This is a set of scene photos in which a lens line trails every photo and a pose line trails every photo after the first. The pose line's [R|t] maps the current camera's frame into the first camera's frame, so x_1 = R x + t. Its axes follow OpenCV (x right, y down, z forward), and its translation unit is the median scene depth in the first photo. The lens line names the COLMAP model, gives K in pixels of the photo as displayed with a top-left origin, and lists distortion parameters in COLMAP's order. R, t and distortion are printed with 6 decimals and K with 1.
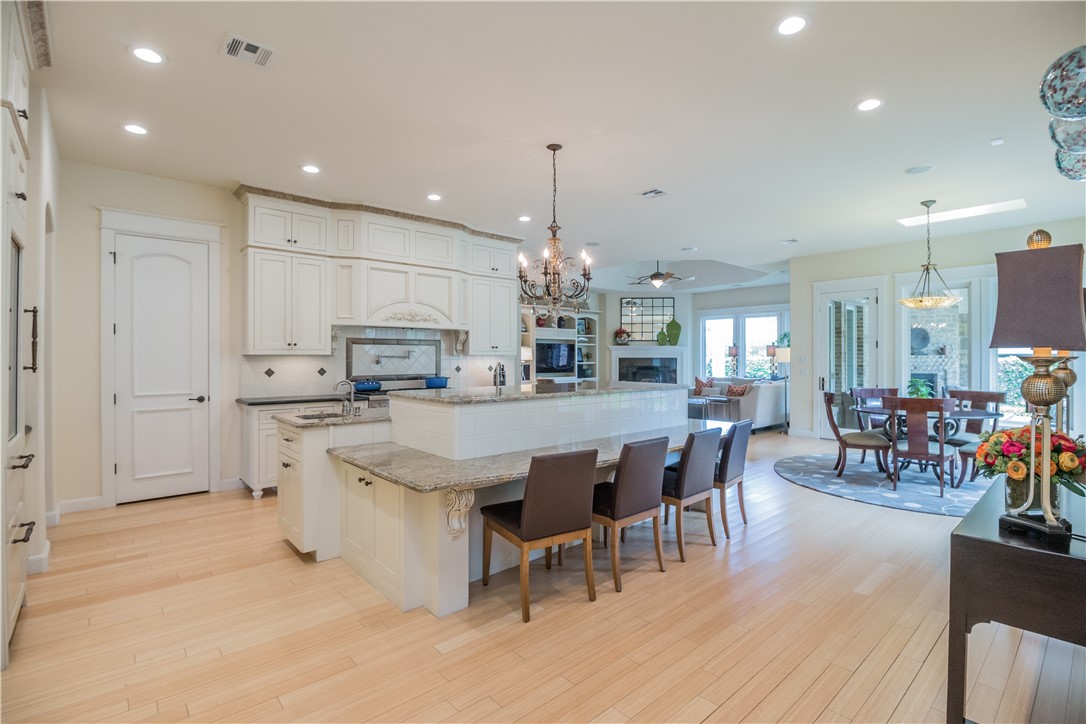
lens RADIAL K [[505.0, 0, 552.0], [0, 505.0, 367.4], [0, 0, 1]] dist [-0.008731, -0.006072]
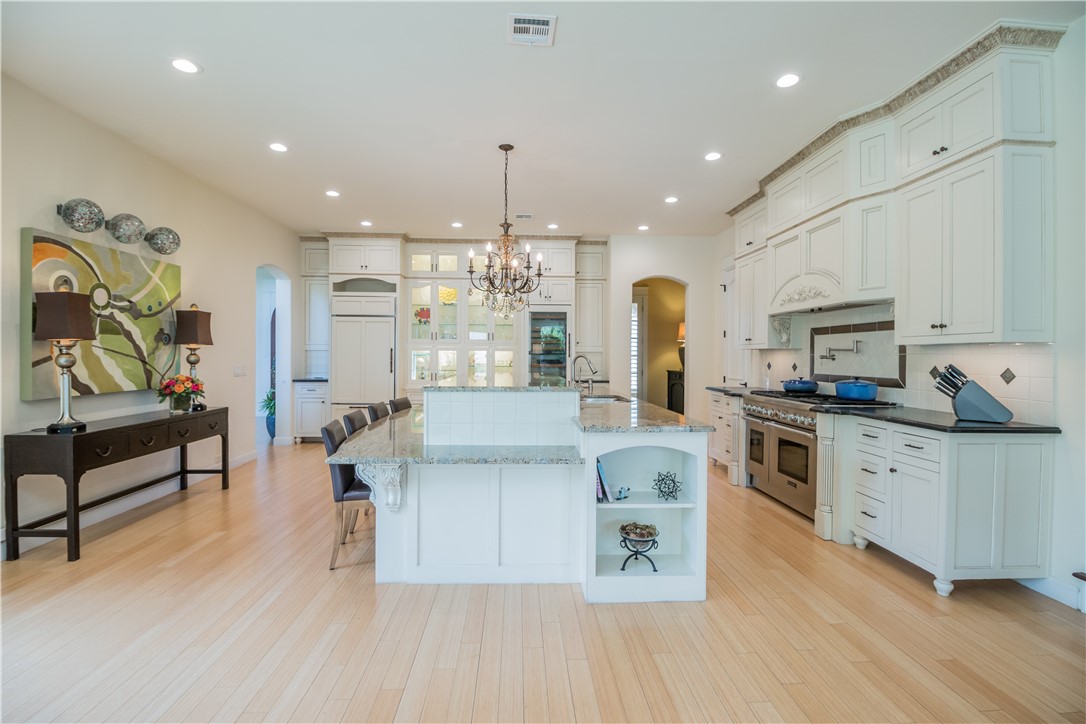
lens RADIAL K [[505.0, 0, 535.7], [0, 505.0, 361.7], [0, 0, 1]] dist [-0.008731, -0.006072]
pose [[-0.636658, 0.006487, -0.771119, 0.580909], [-0.019566, 0.999507, 0.024562, -0.015361], [0.770898, 0.030725, -0.636217, 1.290108]]
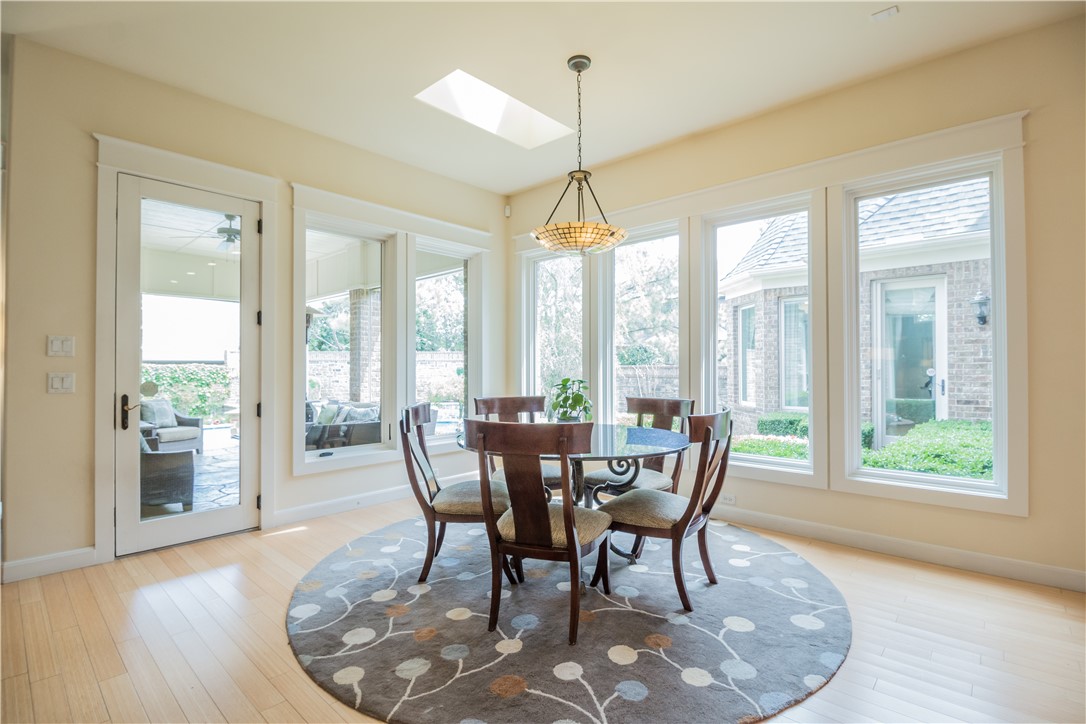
lens RADIAL K [[505.0, 0, 528.9], [0, 505.0, 363.4], [0, 0, 1]] dist [-0.008731, -0.006072]
pose [[-0.091460, 0.009232, 0.995766, 0.208216], [0.022042, 0.999731, -0.007245, 0.009597], [-0.995565, 0.021286, -0.091639, 1.117694]]
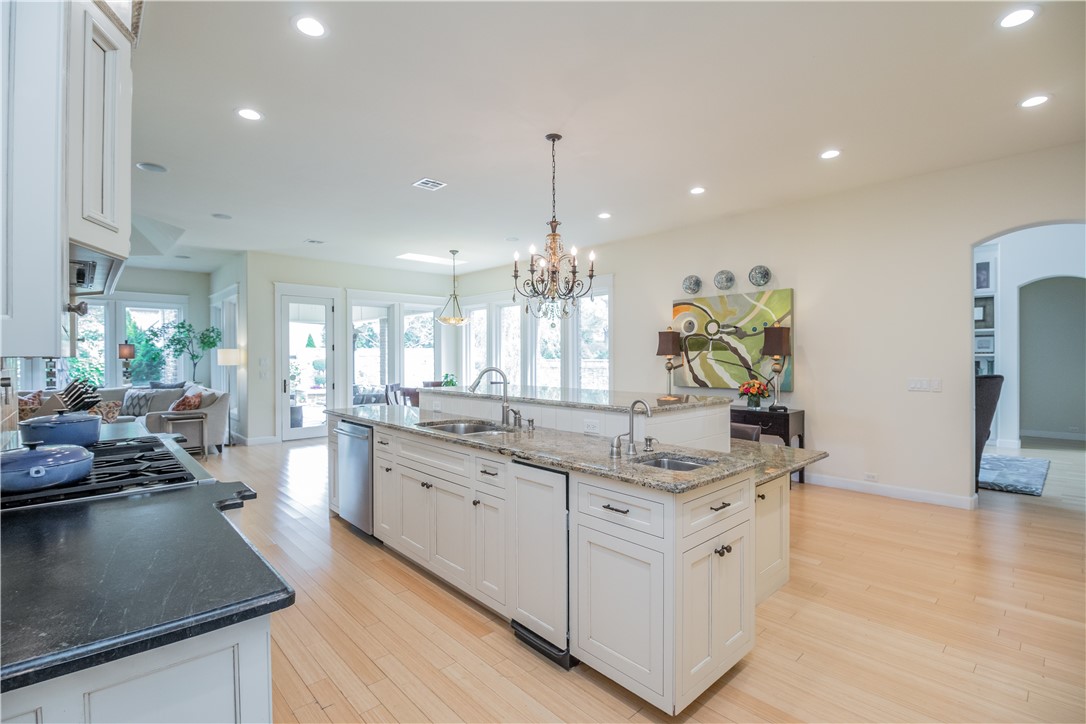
lens RADIAL K [[505.0, 0, 544.7], [0, 505.0, 355.1], [0, 0, 1]] dist [-0.008731, -0.006072]
pose [[-0.027373, 0.002666, 0.999622, -0.710559], [0.023392, 0.999724, -0.002026, -0.021686], [-0.999352, 0.023328, -0.027427, 0.785775]]
